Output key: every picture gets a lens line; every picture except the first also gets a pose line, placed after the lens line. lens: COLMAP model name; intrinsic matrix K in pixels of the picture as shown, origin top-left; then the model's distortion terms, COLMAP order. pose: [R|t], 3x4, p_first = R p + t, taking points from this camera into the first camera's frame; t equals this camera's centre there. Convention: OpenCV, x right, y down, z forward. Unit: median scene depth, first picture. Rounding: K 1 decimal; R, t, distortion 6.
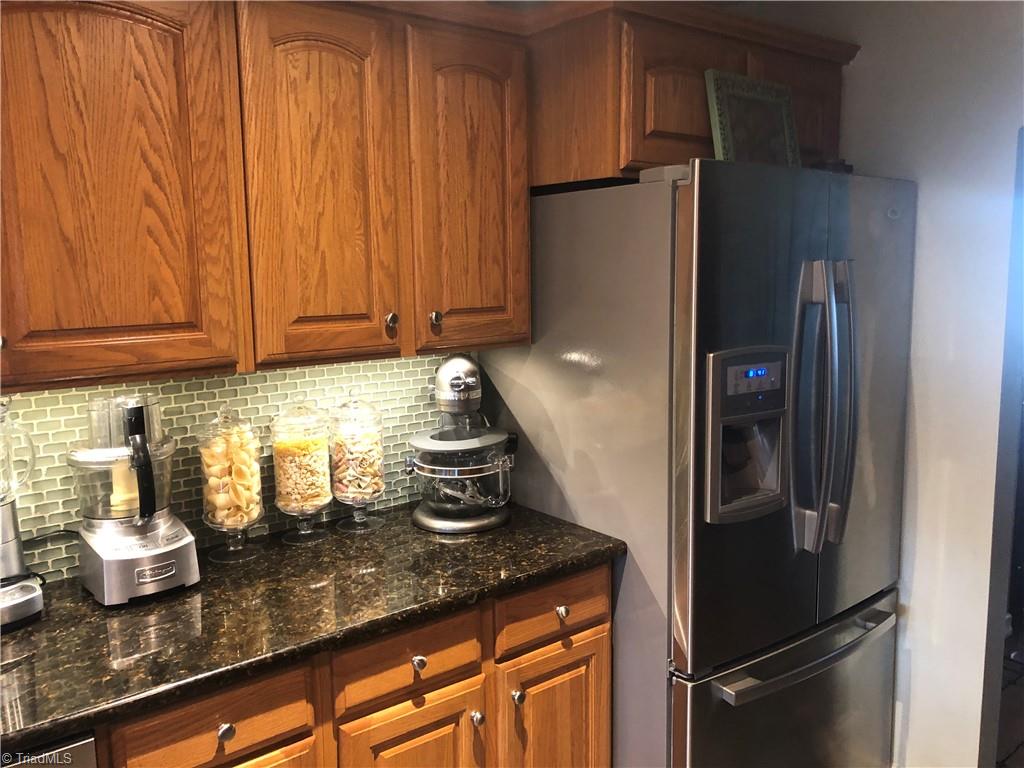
lens RADIAL K [[842.5, 0, 515.5], [0, 842.5, 375.0], [0, 0, 1]] dist [0.022773, -0.018731]
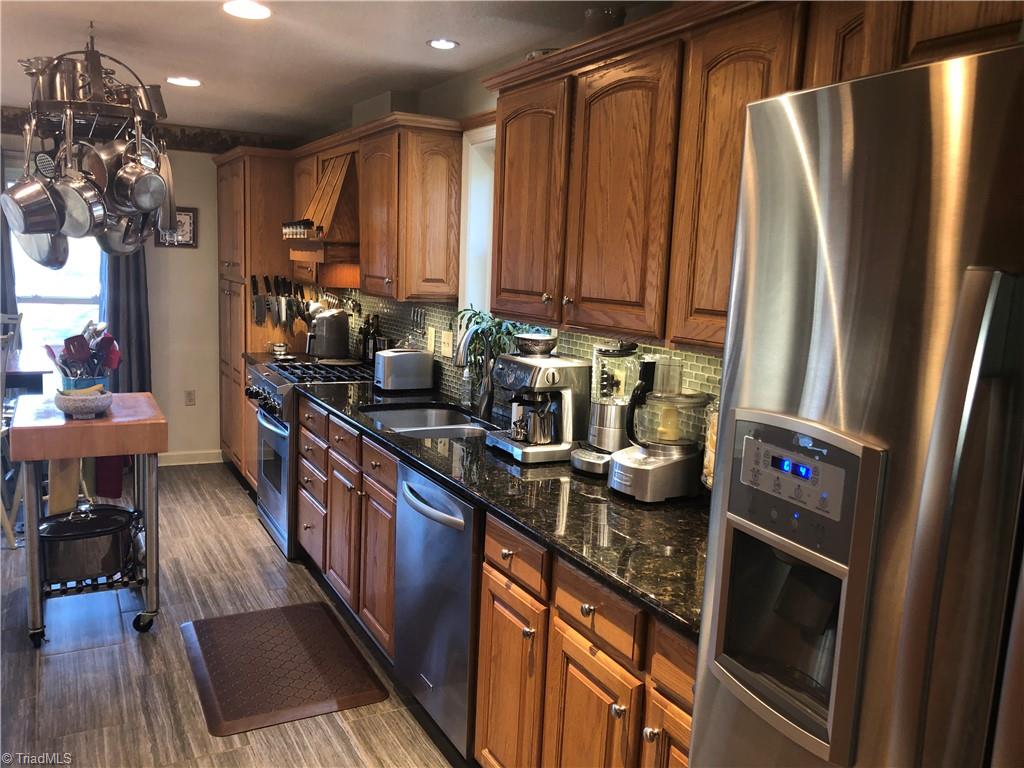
lens RADIAL K [[842.5, 0, 512.6], [0, 842.5, 382.7], [0, 0, 1]] dist [0.022773, -0.018731]
pose [[-0.179670, 0.144952, -0.972989, 0.905511], [-0.170046, 0.969619, 0.175850, -0.129744], [0.968919, 0.197047, -0.149563, 0.956810]]
